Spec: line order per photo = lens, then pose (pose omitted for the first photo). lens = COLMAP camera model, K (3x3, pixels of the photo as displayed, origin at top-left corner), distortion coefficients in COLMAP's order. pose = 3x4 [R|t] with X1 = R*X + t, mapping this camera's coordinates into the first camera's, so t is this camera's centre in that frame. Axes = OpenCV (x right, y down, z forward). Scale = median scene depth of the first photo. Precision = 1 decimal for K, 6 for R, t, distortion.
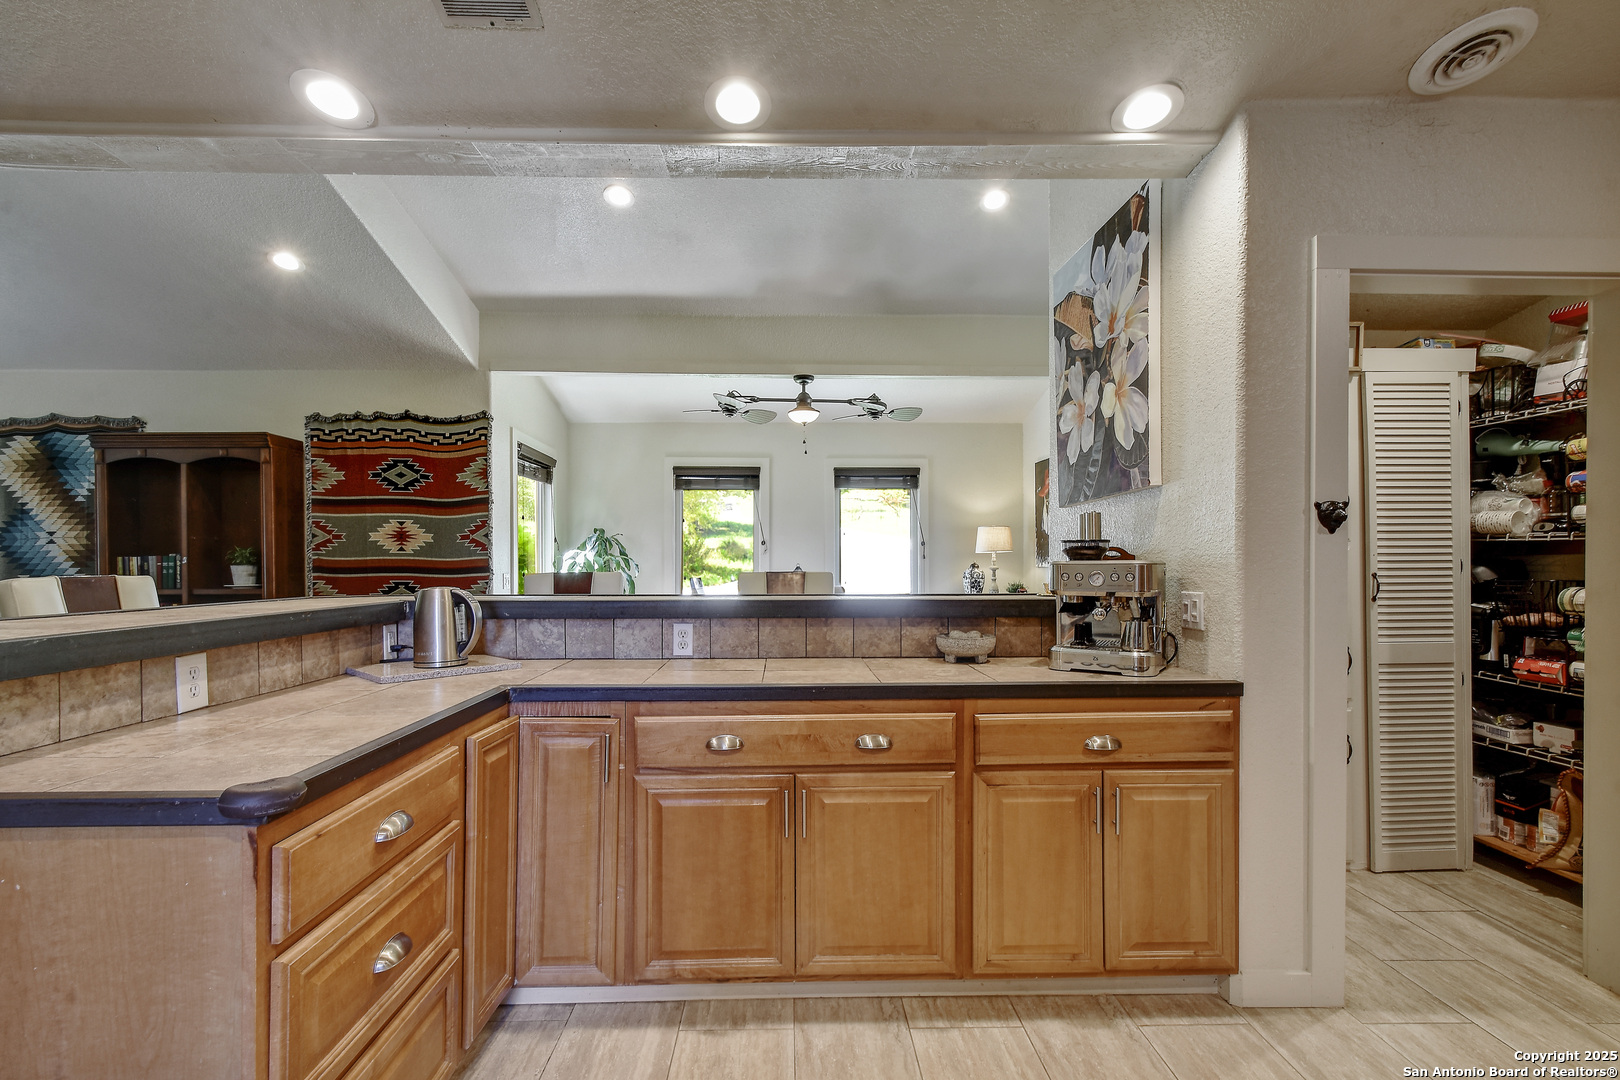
lens RADIAL K [[708.6, 0, 801.8], [0, 708.6, 567.6], [0, 0, 1]] dist [0.005960, -0.000352]
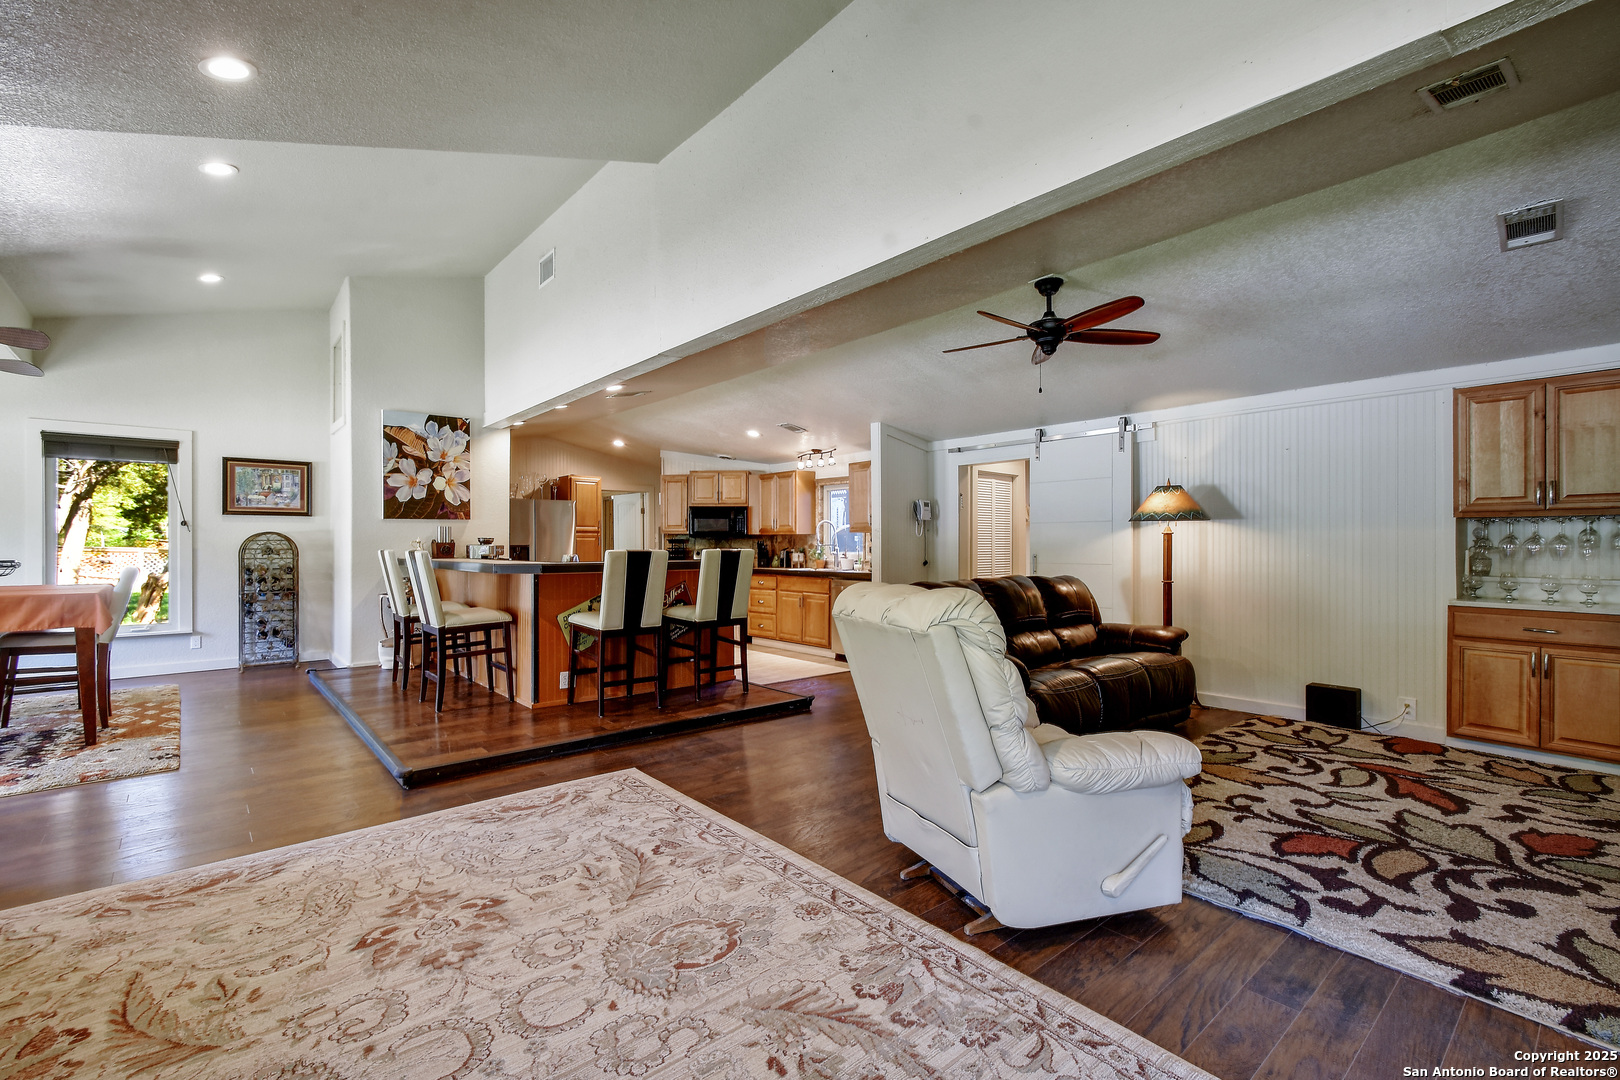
lens RADIAL K [[710.3, 0, 810.0], [0, 710.3, 540.0], [0, 0, 1]] dist [-0.001709, -0.000419]
pose [[-0.634071, 0.007184, 0.773242, -2.911743], [0.003167, 0.999973, -0.006694, -0.004259], [-0.773268, -0.001795, -0.634076, 1.890883]]
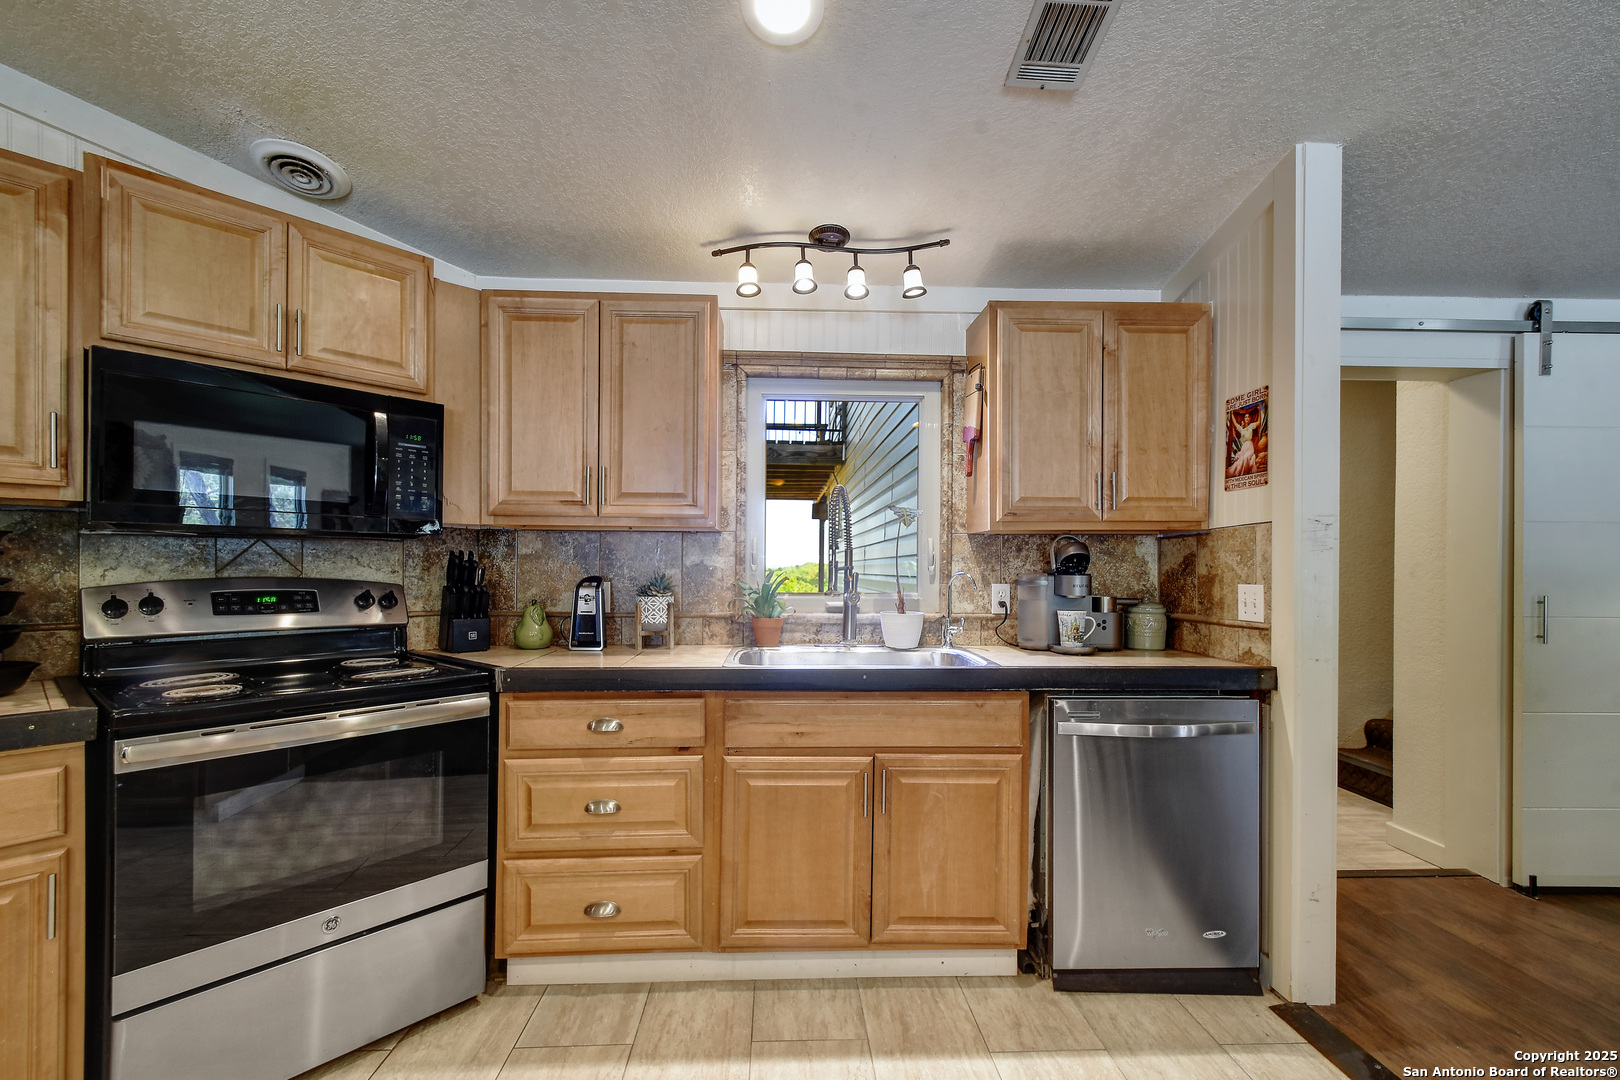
lens RADIAL K [[708.6, 0, 801.8], [0, 708.6, 567.6], [0, 0, 1]] dist [0.005960, -0.000352]
pose [[-0.999881, -0.004511, -0.014771, -0.025526], [-0.004560, 0.999984, 0.003267, -0.008018], [0.014756, 0.003334, -0.999886, 0.572289]]
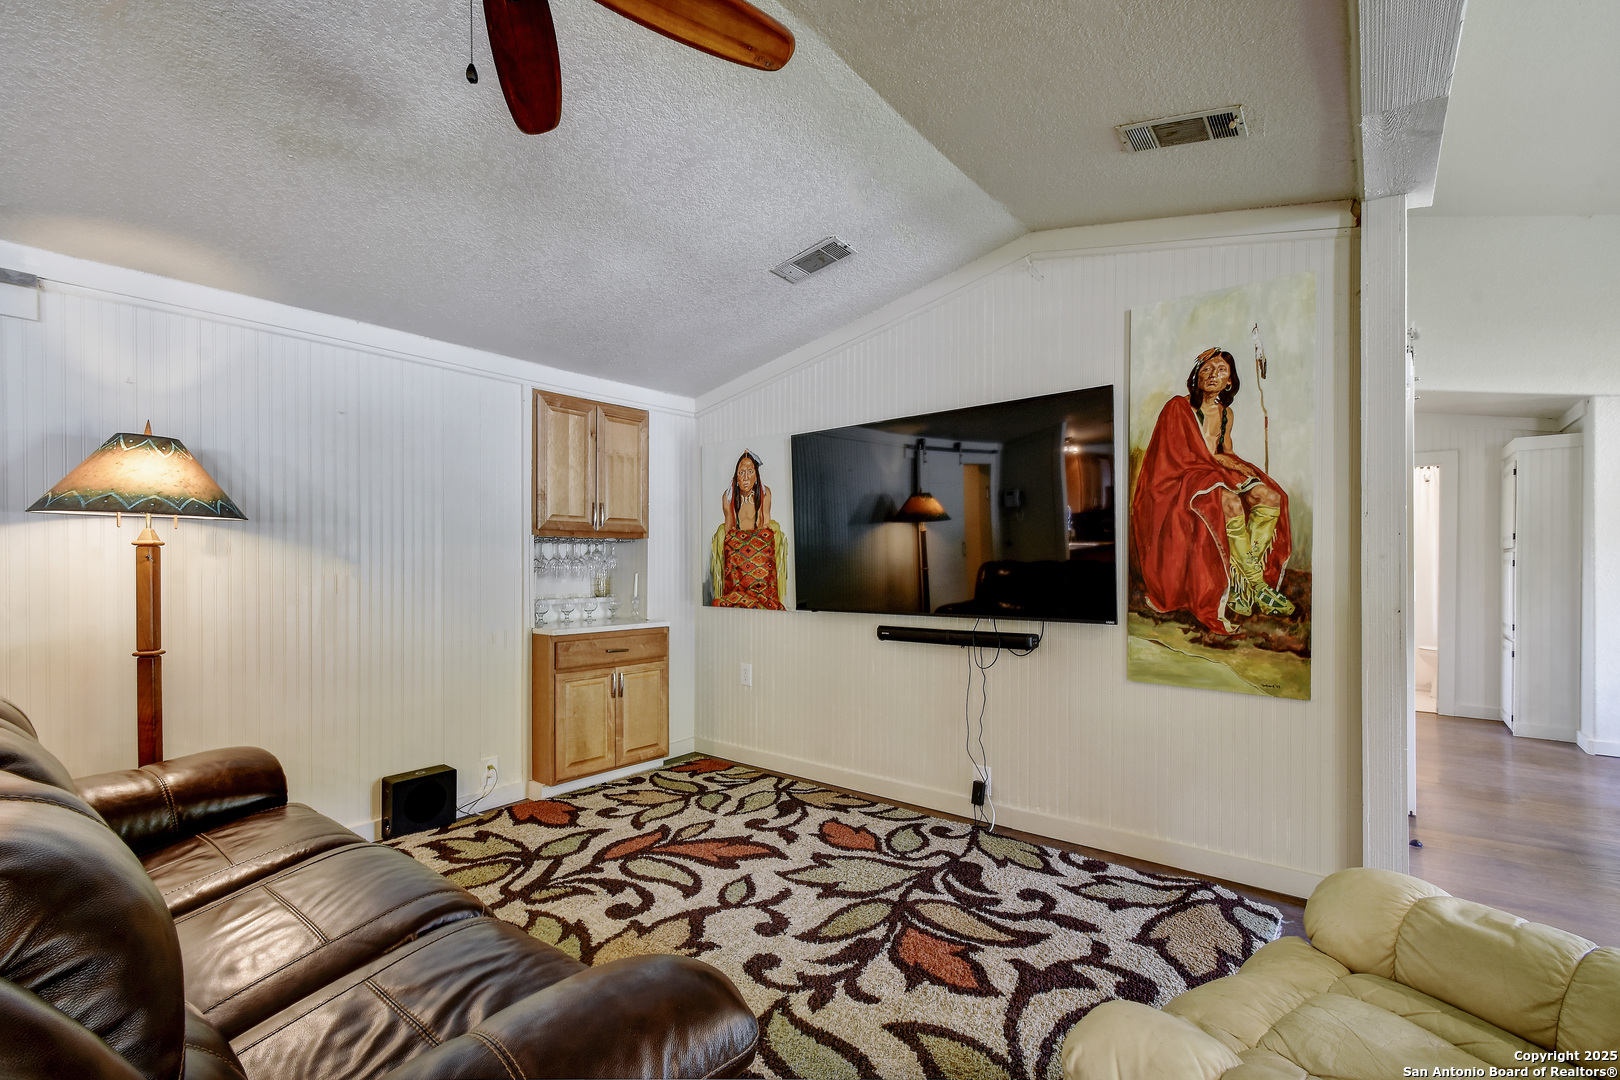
lens RADIAL K [[708.6, 0, 801.8], [0, 708.6, 567.6], [0, 0, 1]] dist [0.005960, -0.000352]
pose [[-0.652160, 0.013351, -0.757964, -1.701995], [0.008536, 0.999911, 0.010268, -0.006805], [0.758034, 0.000227, -0.652215, 0.913149]]
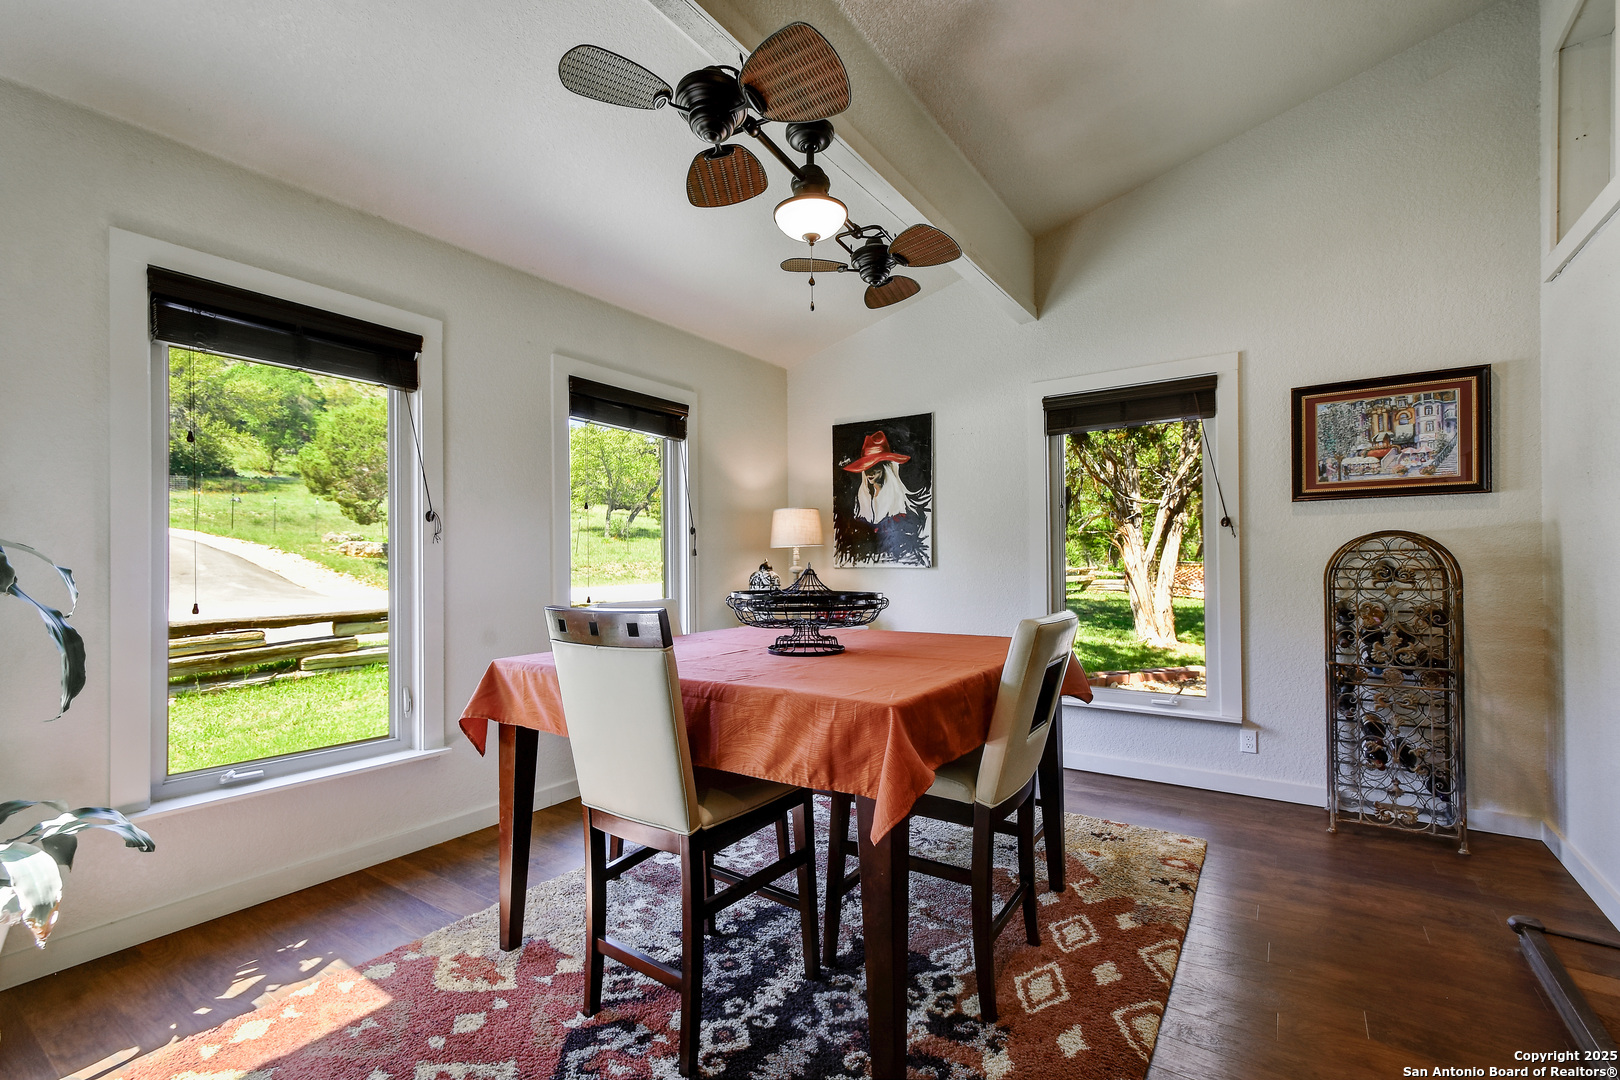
lens RADIAL K [[708.6, 0, 801.8], [0, 708.6, 567.6], [0, 0, 1]] dist [0.005960, -0.000352]
pose [[0.597150, -0.007007, 0.802099, -0.849032], [0.009099, 0.999957, 0.001961, -0.009086], [-0.802078, 0.006127, 0.597188, 1.844124]]
